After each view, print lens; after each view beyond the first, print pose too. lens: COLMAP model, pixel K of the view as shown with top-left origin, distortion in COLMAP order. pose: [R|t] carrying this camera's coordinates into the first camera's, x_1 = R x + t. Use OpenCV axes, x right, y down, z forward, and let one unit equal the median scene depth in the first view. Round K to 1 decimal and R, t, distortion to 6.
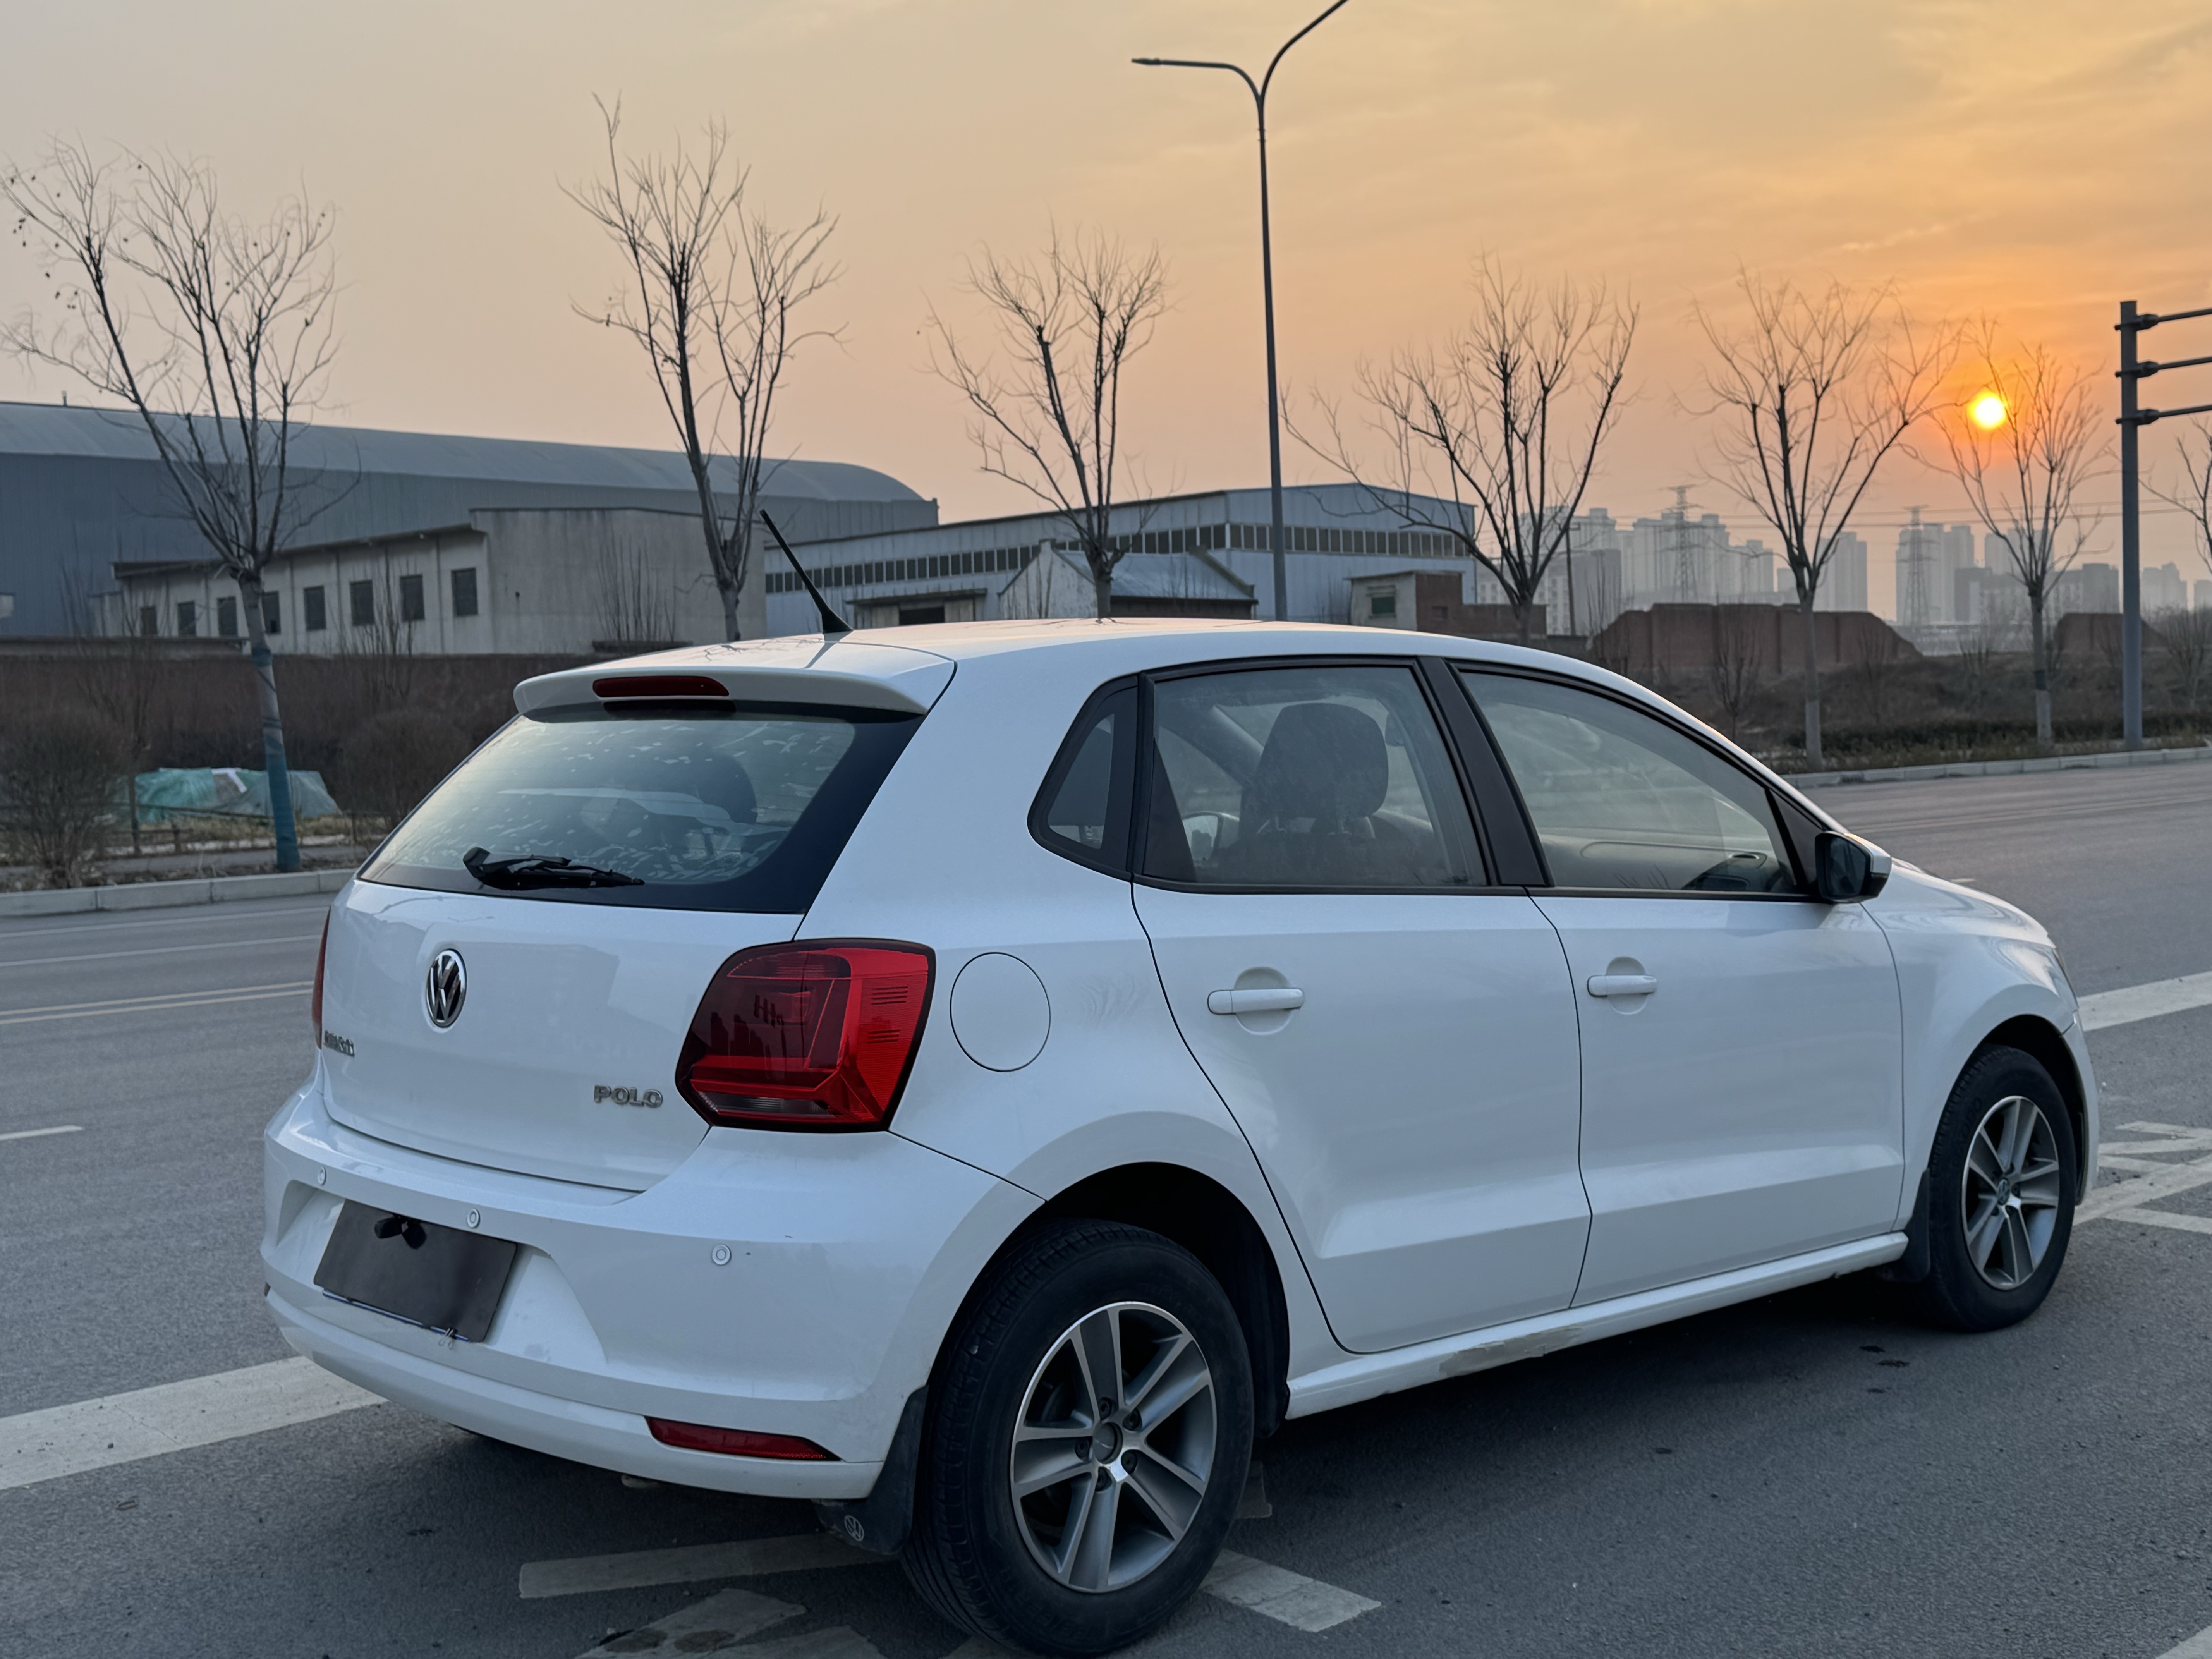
lens RADIAL K [[2602.0, 0, 1106.0], [0, 2602.0, 829.5], [0, 0, 1]] dist [0.051758, -0.005461]
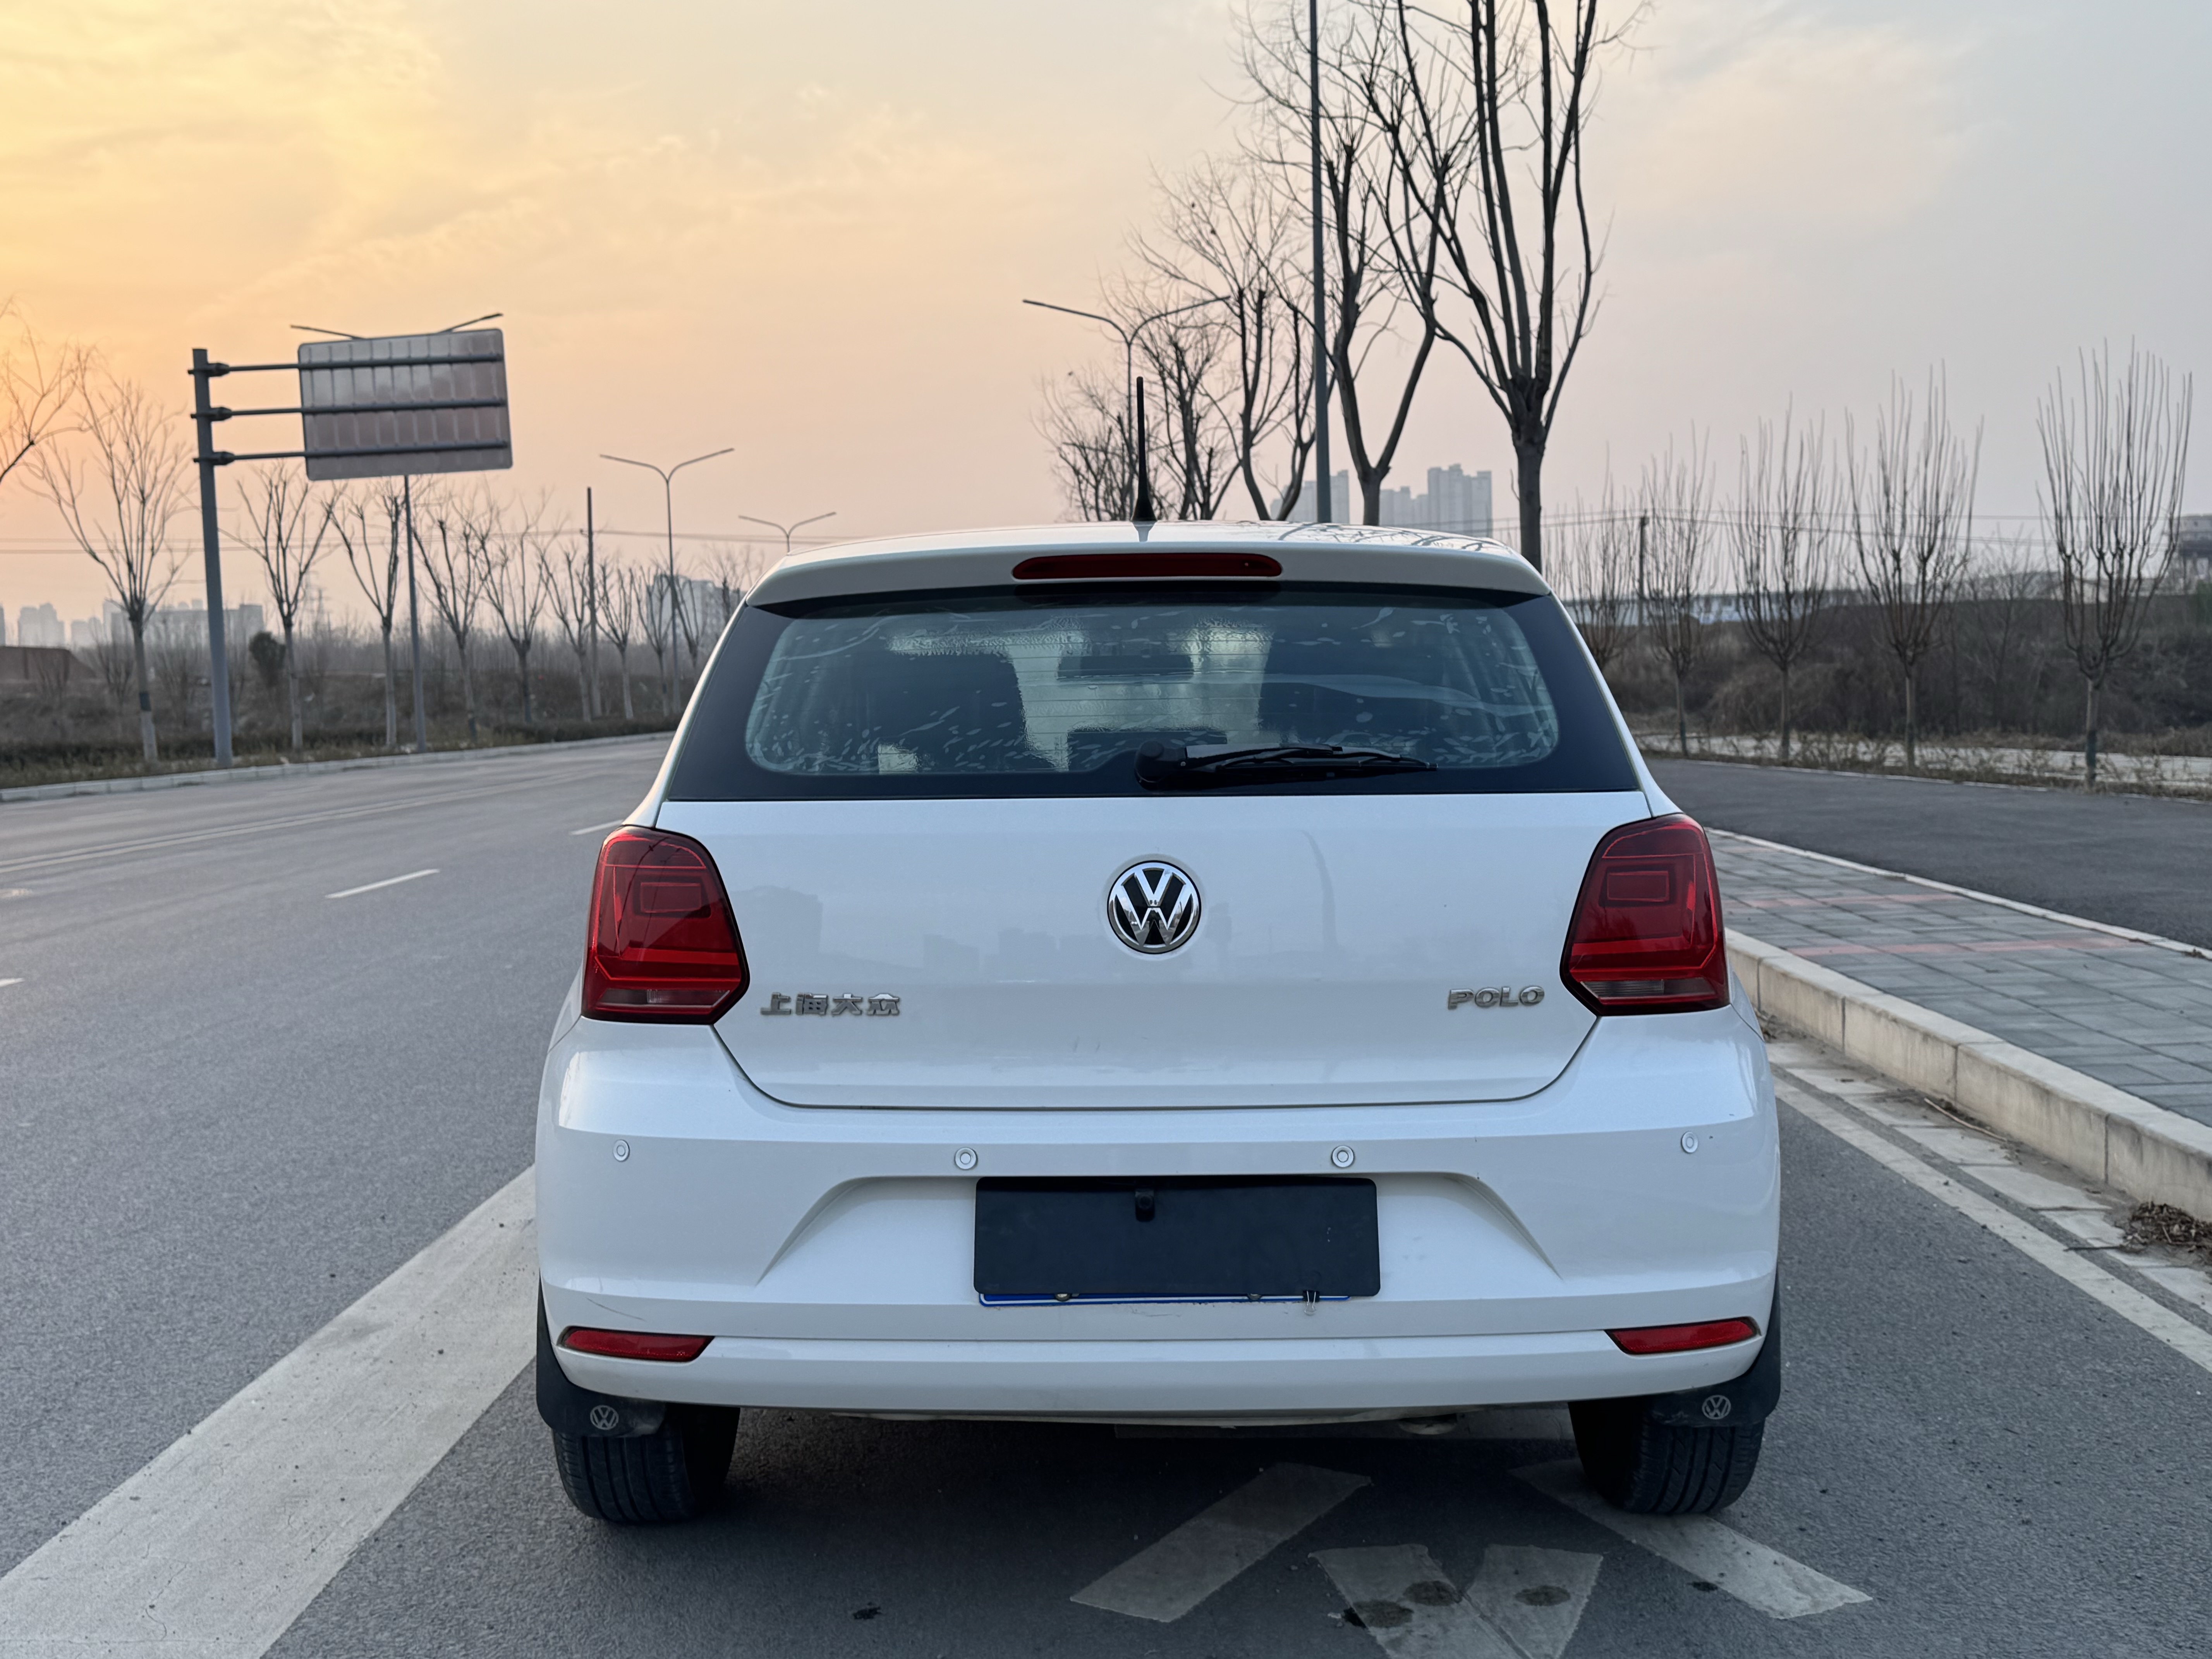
lens RADIAL K [[2439.7, 0, 1106.0], [0, 2439.7, 829.5], [0, 0, 1]] dist [0.040713, -0.005200]
pose [[0.695767, -0.031382, 0.717582, -0.102687], [0.038936, 0.999224, 0.005947, 0.003772], [-0.717212, 0.023802, 0.696449, 0.057589]]
